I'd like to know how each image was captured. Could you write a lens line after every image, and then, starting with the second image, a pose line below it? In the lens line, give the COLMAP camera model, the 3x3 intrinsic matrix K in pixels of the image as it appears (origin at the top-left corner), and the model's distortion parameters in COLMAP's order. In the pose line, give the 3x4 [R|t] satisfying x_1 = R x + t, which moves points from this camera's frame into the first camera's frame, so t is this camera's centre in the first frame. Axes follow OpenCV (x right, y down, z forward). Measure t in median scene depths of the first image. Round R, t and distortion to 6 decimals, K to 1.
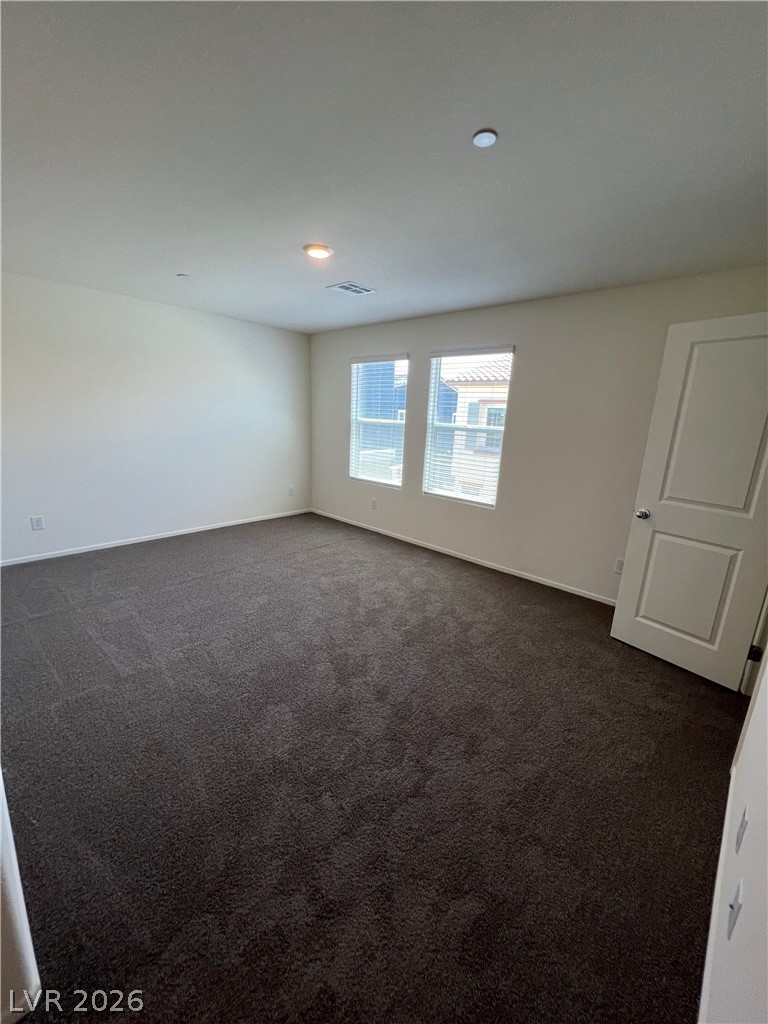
lens RADIAL K [[408.6, 0, 378.4], [0, 408.6, 513.9], [0, 0, 1]] dist [0.002172, 0.000141]
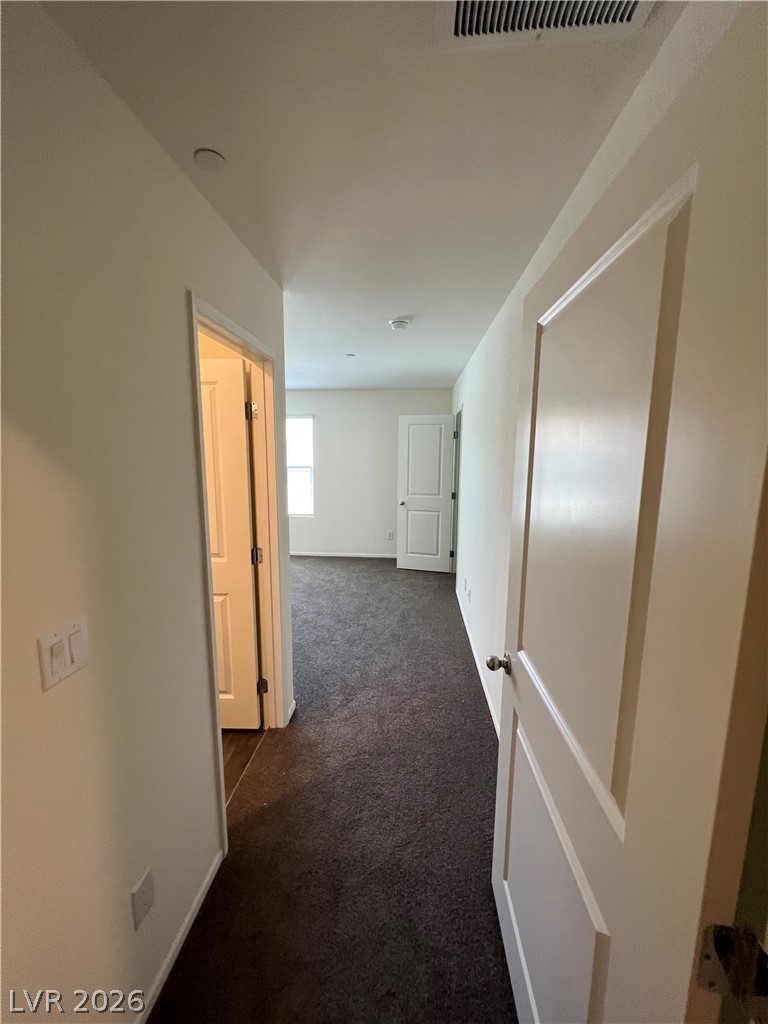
lens RADIAL K [[408.6, 0, 380.4], [0, 408.6, 513.9], [0, 0, 1]] dist [0.002172, 0.000141]
pose [[0.776548, -0.123672, 0.617802, -0.788141], [0.171986, 0.984916, -0.019018, 0.083592], [-0.606131, 0.121021, 0.786104, -0.600514]]
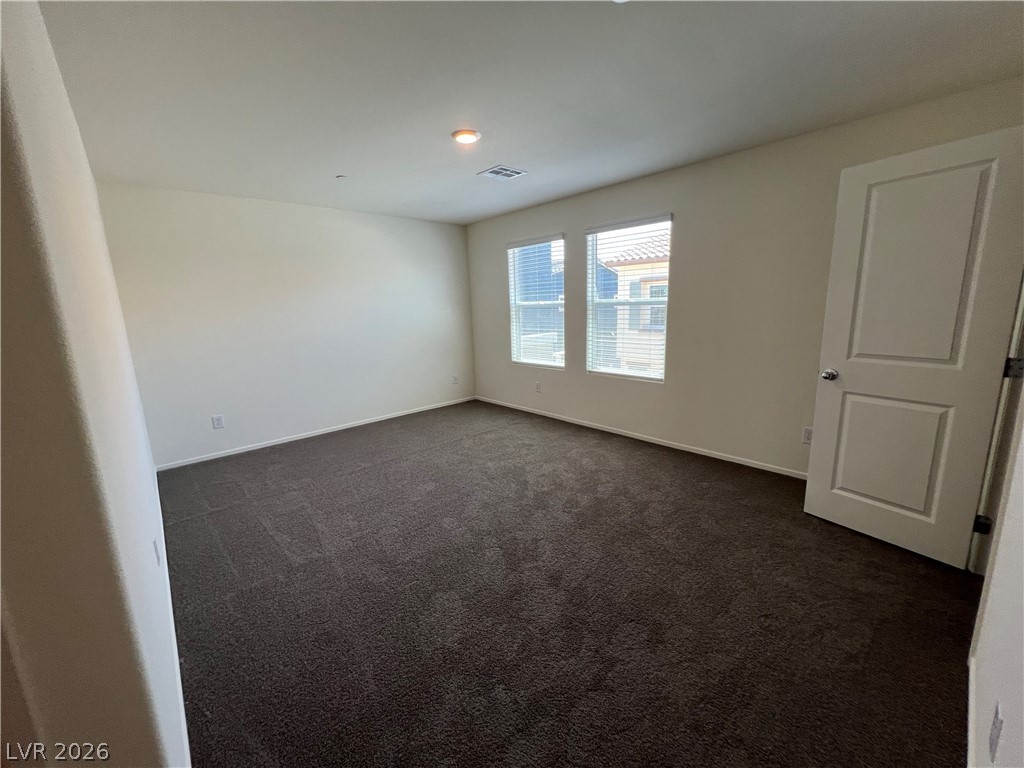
lens RADIAL K [[408.6, 0, 508.4], [0, 408.6, 383.0], [0, 0, 1]] dist [0.002172, 0.000141]
pose [[0.994470, -0.058998, -0.086883, 0.010380], [0.054764, 0.997230, -0.050341, 0.027645], [0.089612, 0.045305, 0.994946, 0.026886]]
